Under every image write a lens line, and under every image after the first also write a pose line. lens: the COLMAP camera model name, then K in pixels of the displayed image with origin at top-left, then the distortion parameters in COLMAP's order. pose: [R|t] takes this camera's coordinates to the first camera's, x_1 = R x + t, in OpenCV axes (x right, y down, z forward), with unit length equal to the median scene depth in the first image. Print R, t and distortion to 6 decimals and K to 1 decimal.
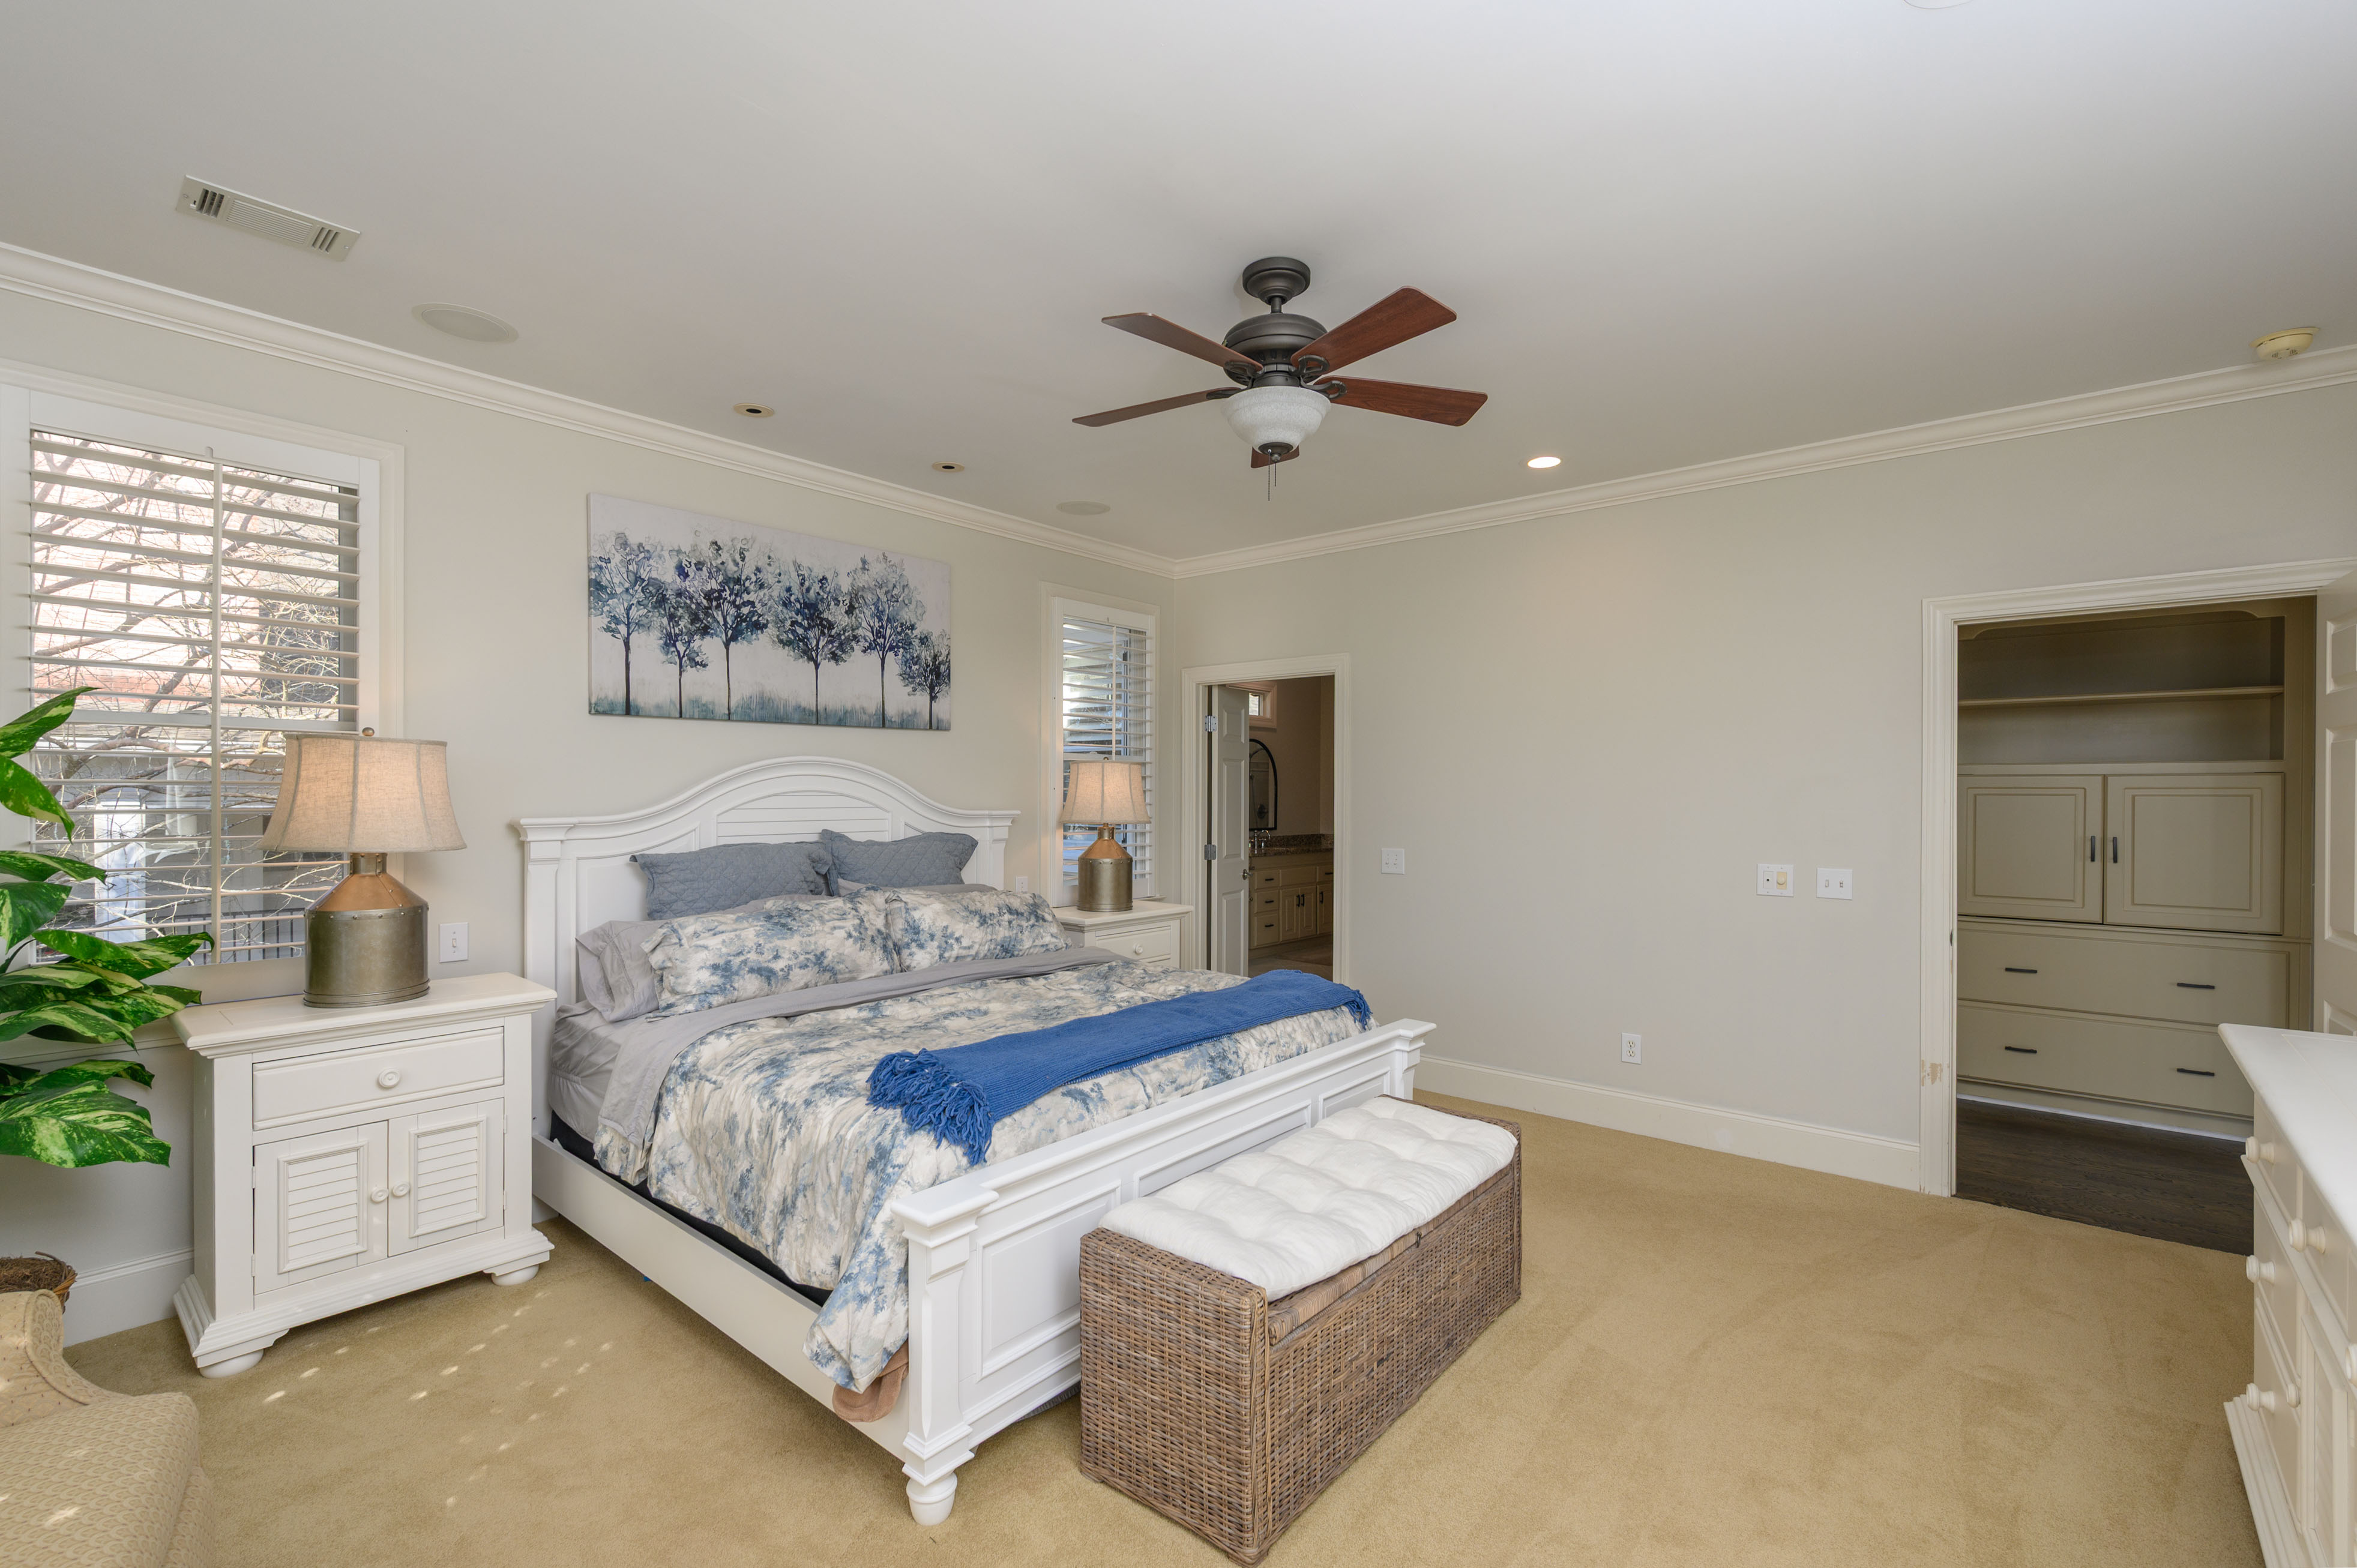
lens RADIAL K [[1024.1, 0, 1178.5], [0, 1024.1, 784.0], [0, 0, 1]] dist [-0.000871, 0.000178]
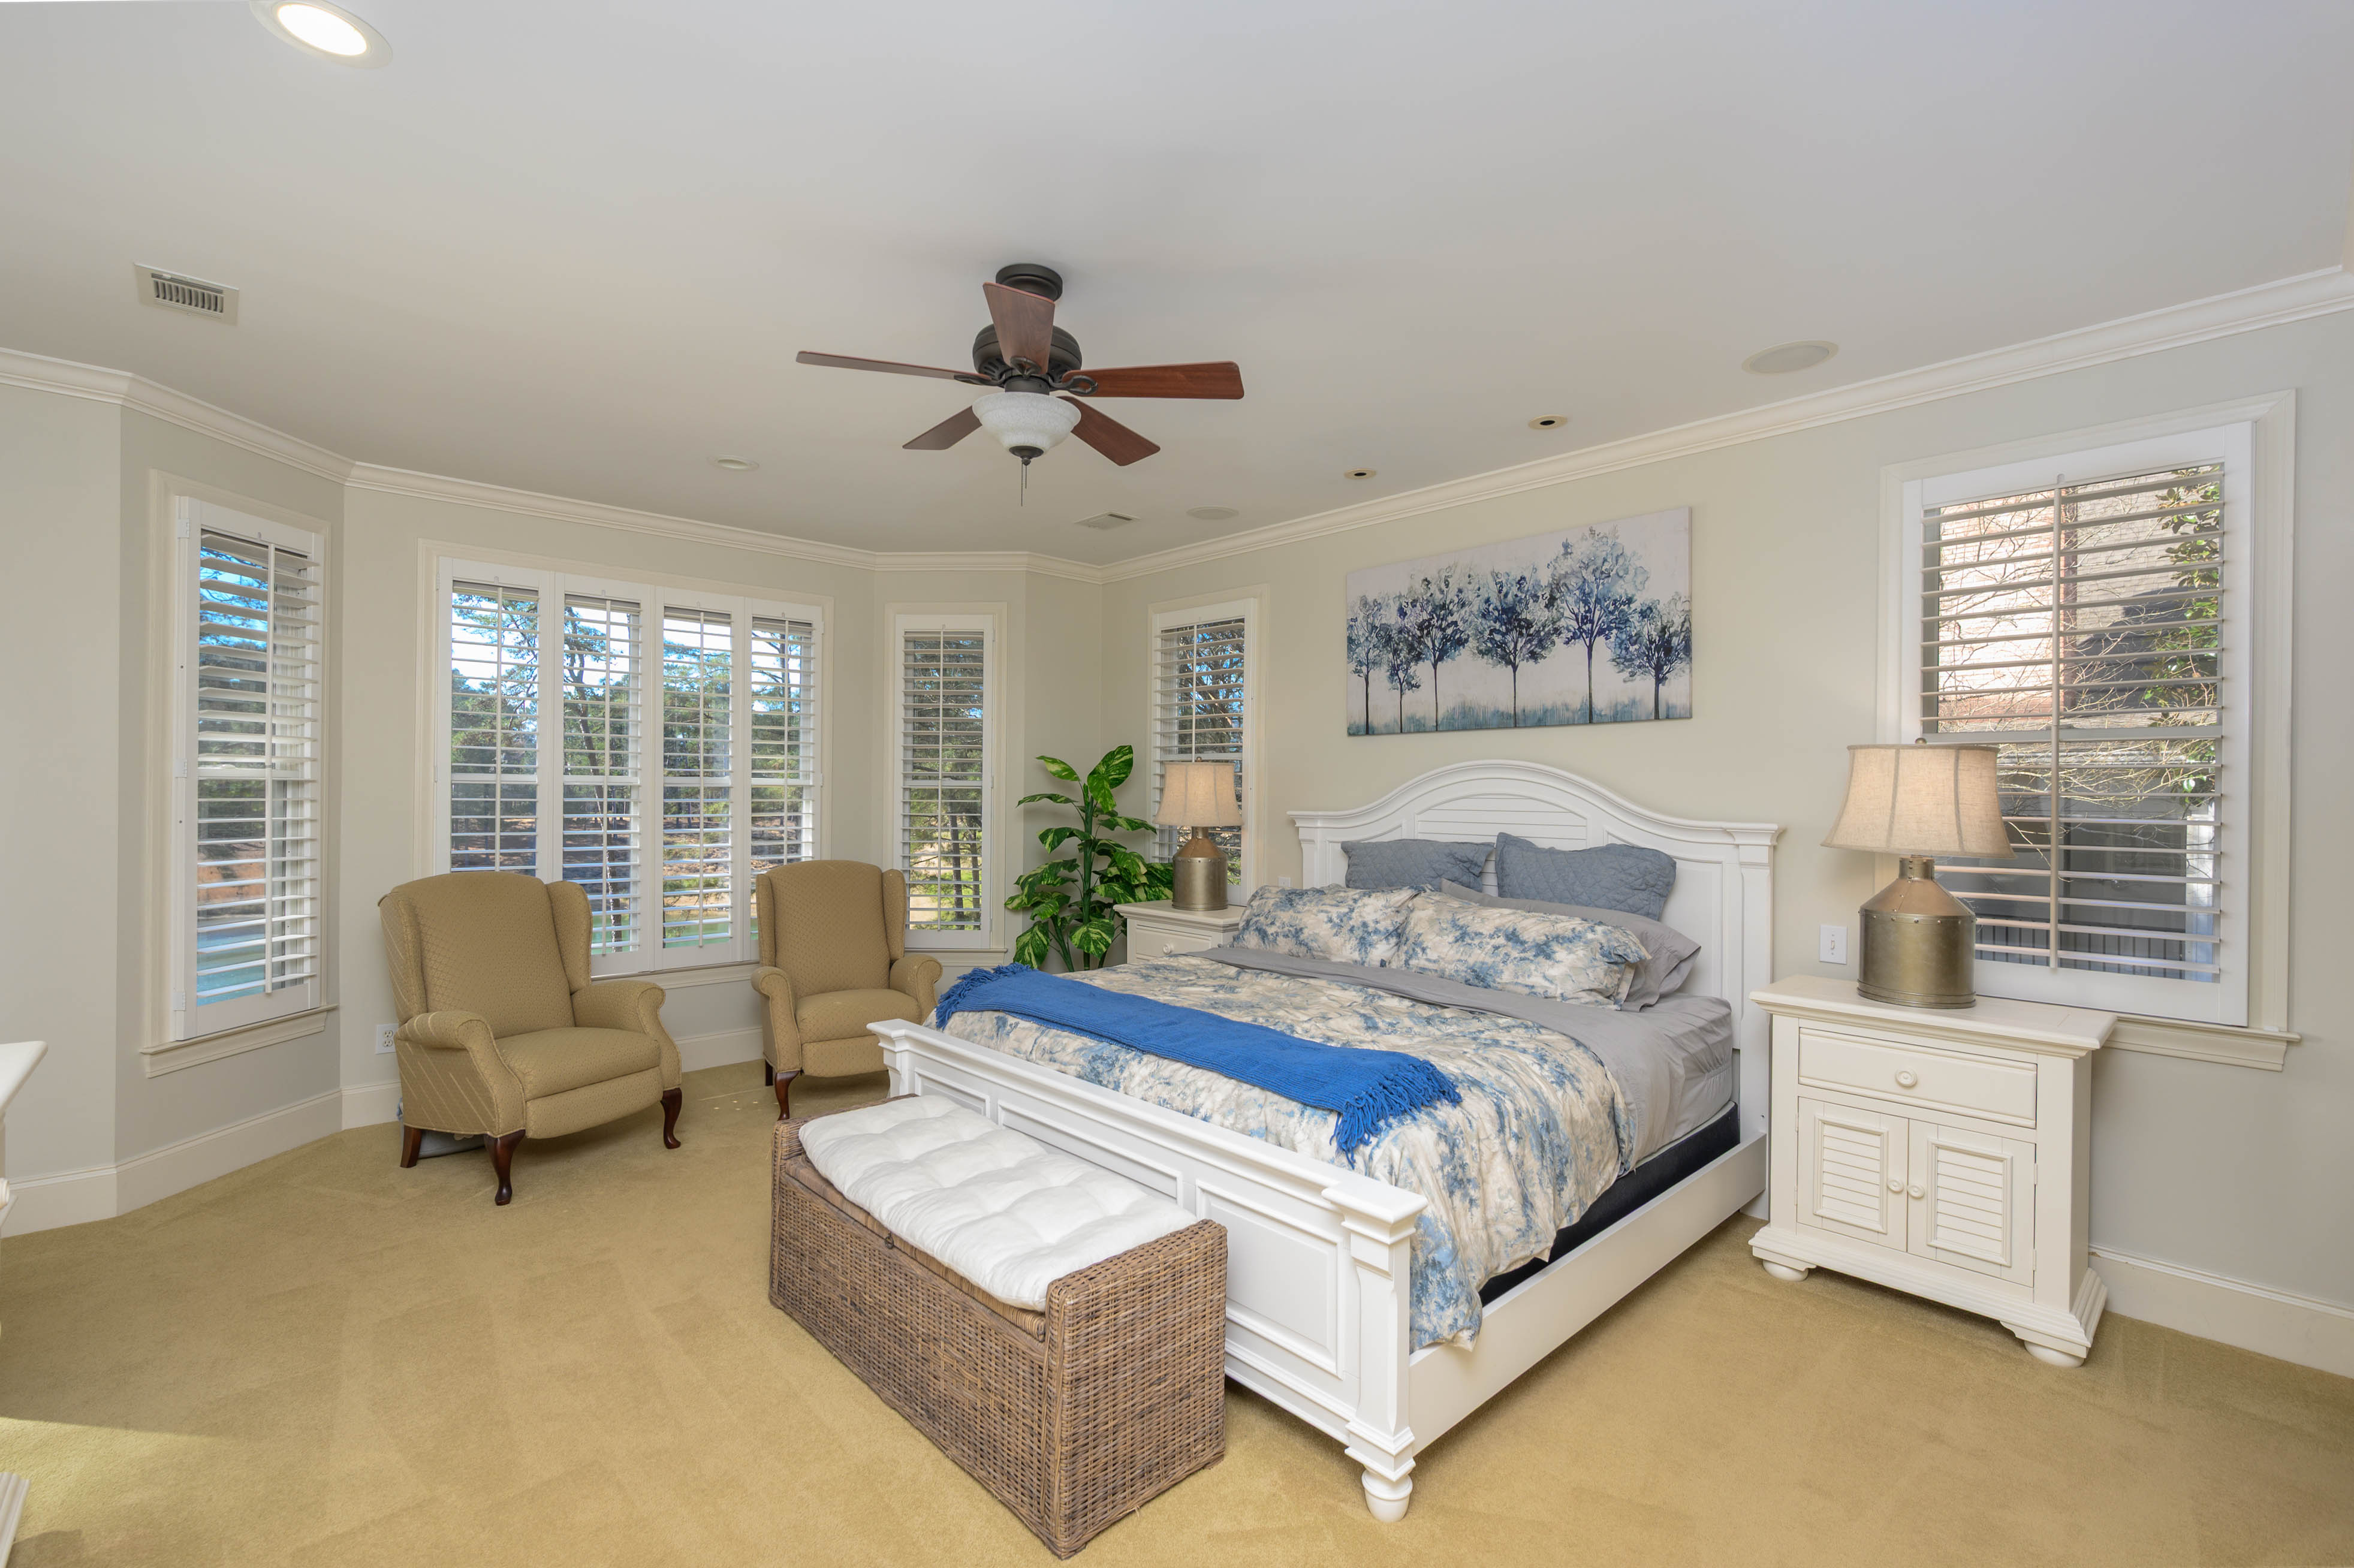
lens RADIAL K [[1022.9, 0, 1177.0], [0, 1022.9, 784.0], [0, 0, 1]] dist [-0.000871, 0.000178]
pose [[-0.115638, -0.009404, -0.993247, 0.684147], [-0.001210, 0.999956, -0.009327, 0.006993], [0.993291, 0.000123, -0.115644, 0.800613]]
